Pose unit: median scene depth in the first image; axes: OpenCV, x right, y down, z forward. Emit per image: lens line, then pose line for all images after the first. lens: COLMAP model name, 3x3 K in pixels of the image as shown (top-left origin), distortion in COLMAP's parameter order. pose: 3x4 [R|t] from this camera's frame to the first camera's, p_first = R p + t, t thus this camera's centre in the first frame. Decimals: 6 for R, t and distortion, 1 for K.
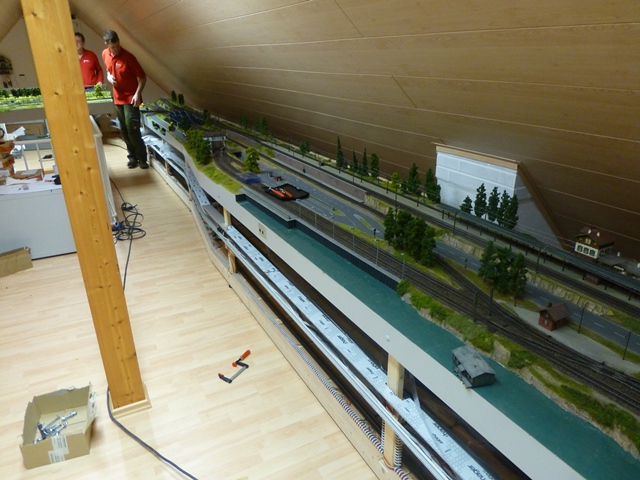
lens RADIAL K [[457.9, 0, 317.4], [0, 457.9, 240.9], [0, 0, 1]] dist [-0.029616, 0.003920]
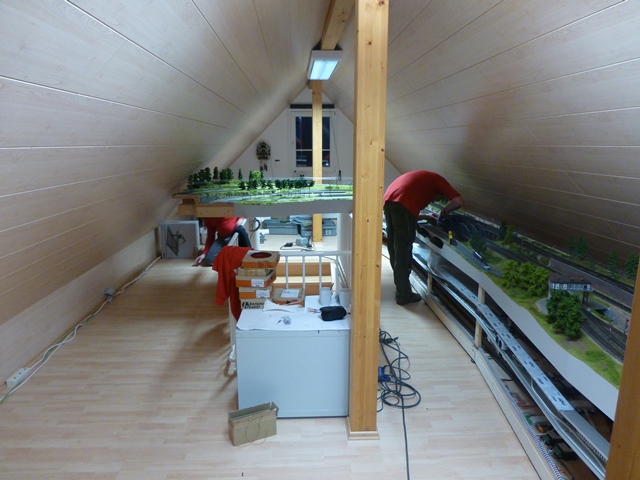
lens RADIAL K [[457.9, 0, 321.2], [0, 457.9, 240.0], [0, 0, 1]] dist [-0.029616, 0.003920]
pose [[0.909610, 0.099429, -0.403390, -0.254401], [-0.168693, 0.975690, -0.139896, -0.125183], [0.379674, 0.195300, 0.904271, 0.267813]]
